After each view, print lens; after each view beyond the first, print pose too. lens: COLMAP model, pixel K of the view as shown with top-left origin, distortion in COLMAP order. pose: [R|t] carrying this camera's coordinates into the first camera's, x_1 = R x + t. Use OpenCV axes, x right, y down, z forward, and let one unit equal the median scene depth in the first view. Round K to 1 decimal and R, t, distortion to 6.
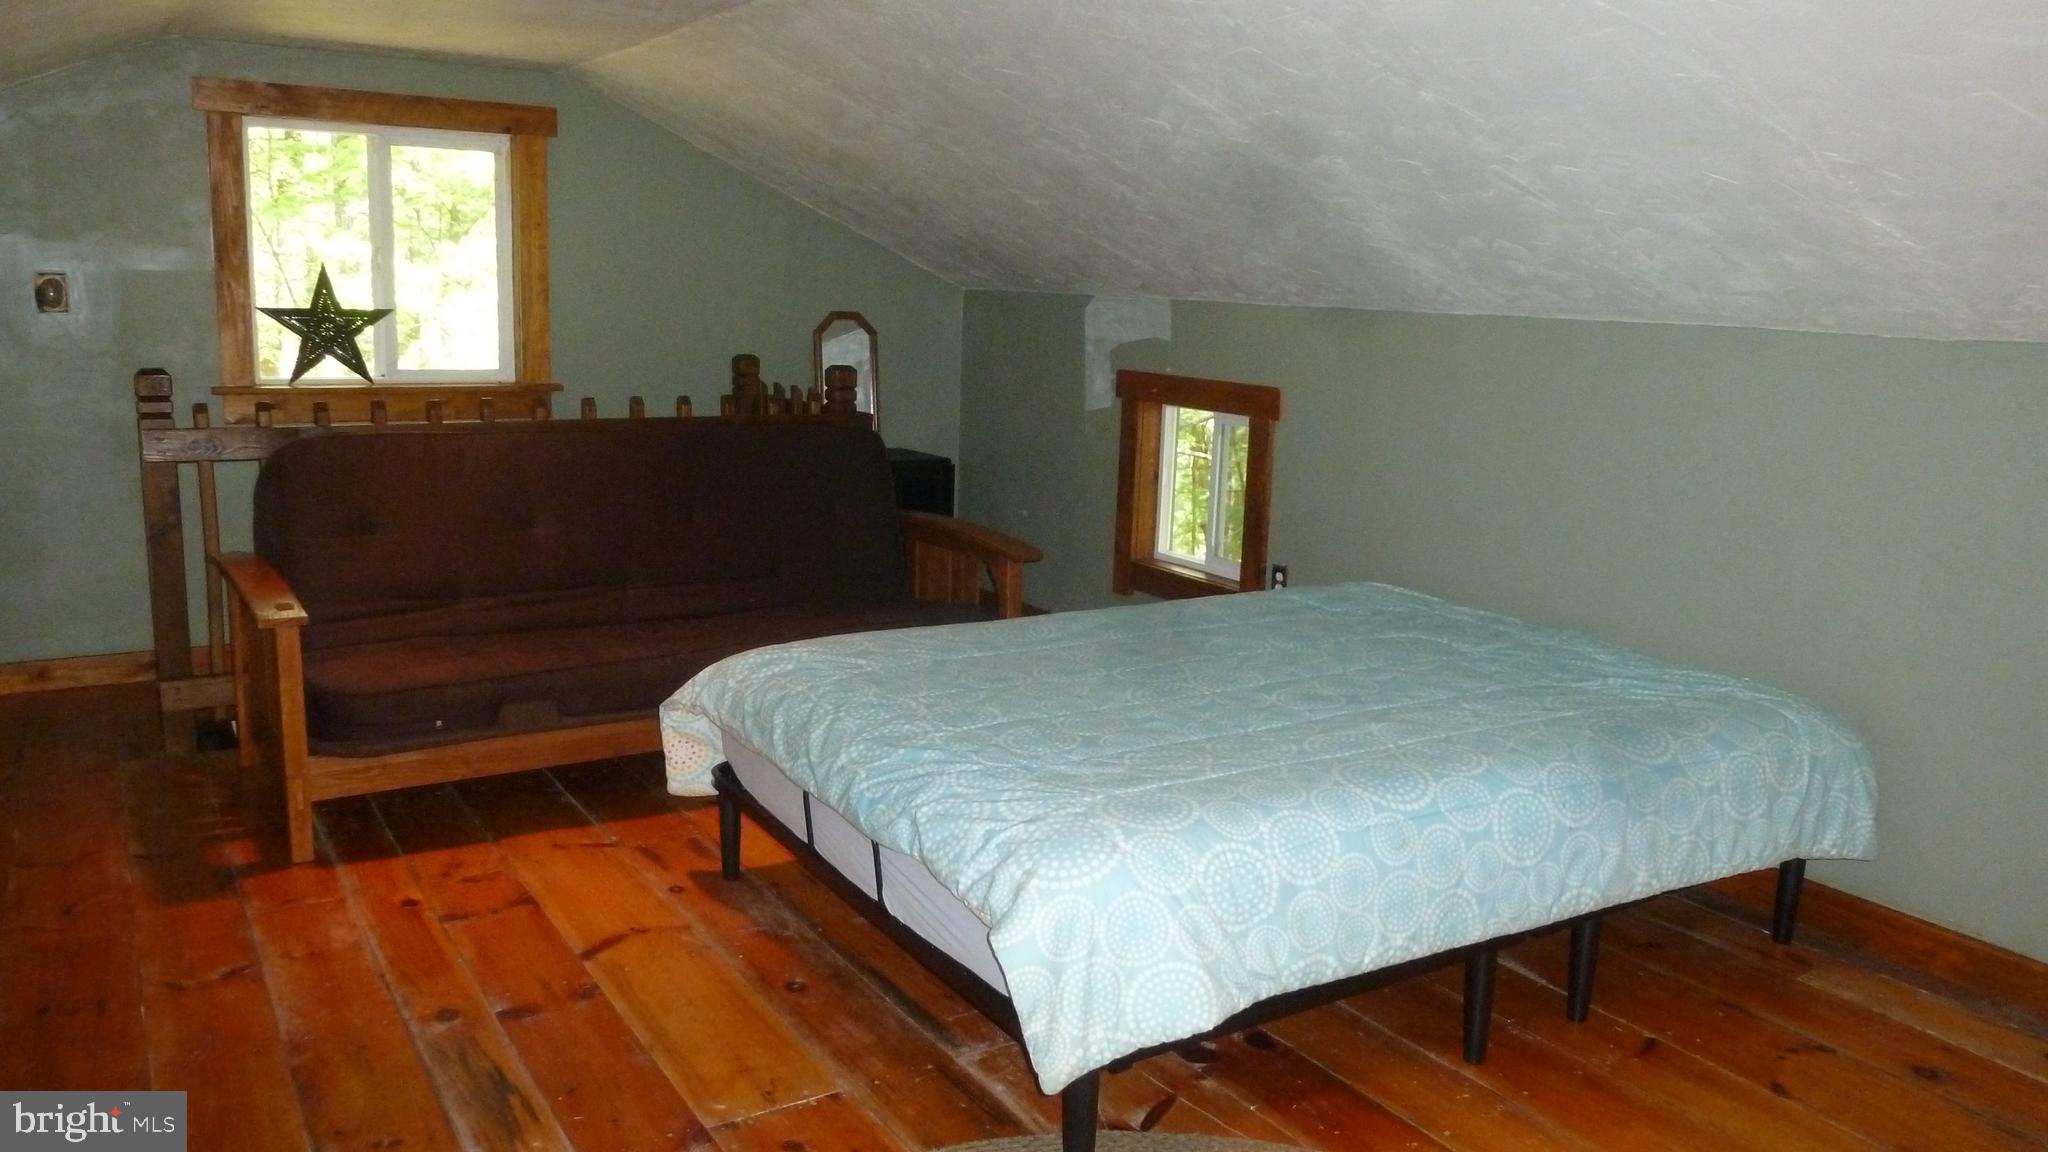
lens RADIAL K [[1494.3, 0, 1027.6], [0, 1494.3, 571.5], [0, 0, 1]] dist [-0.053777, 0.002634]
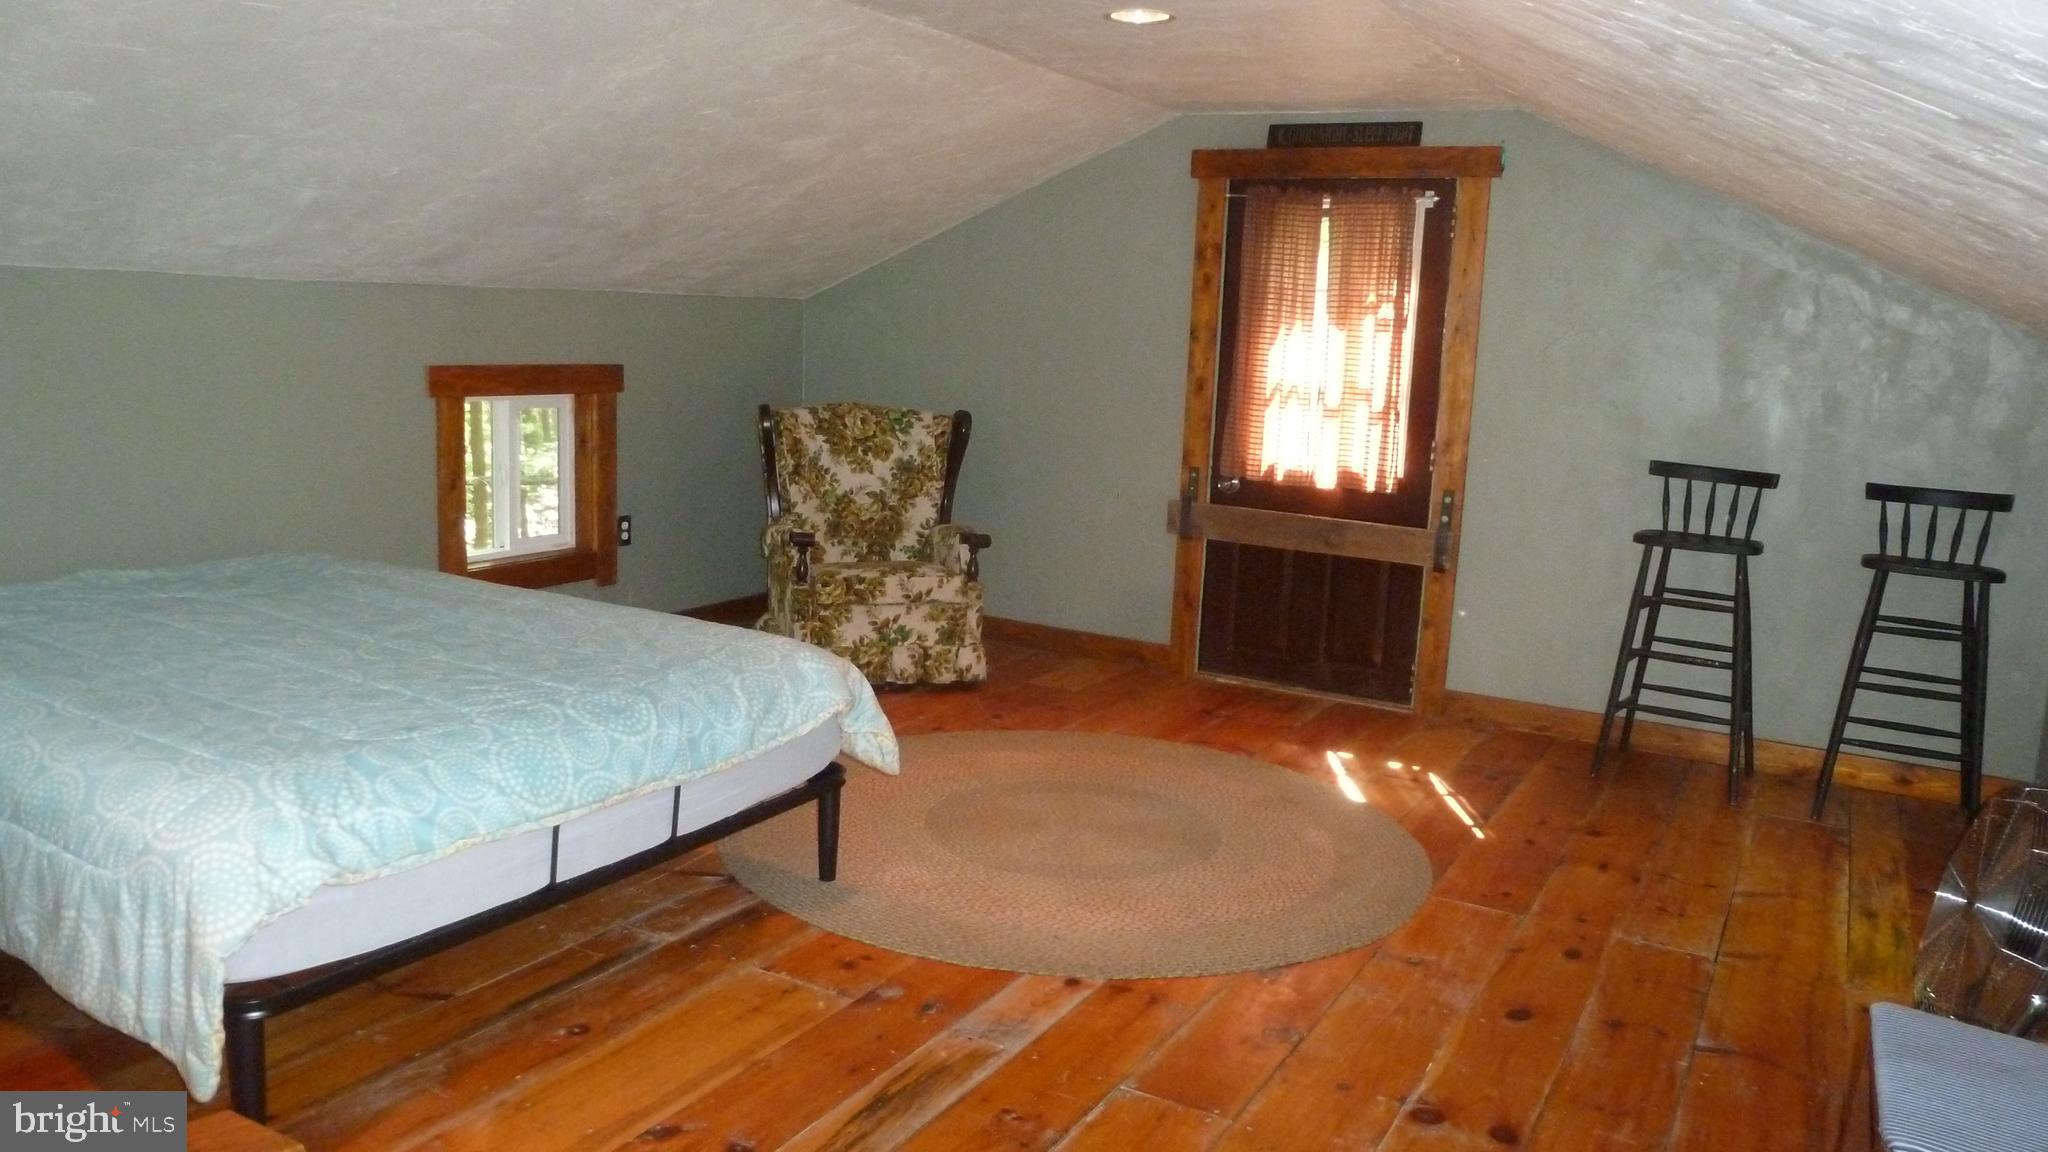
lens RADIAL K [[1494.3, 0, 1026.4], [0, 1494.3, 576.9], [0, 0, 1]] dist [-0.053777, 0.002634]
pose [[-0.461443, -0.200677, 0.864176, -1.091816], [0.110496, 0.953496, 0.280420, -0.228271], [-0.880262, 0.224885, -0.417810, 1.154347]]
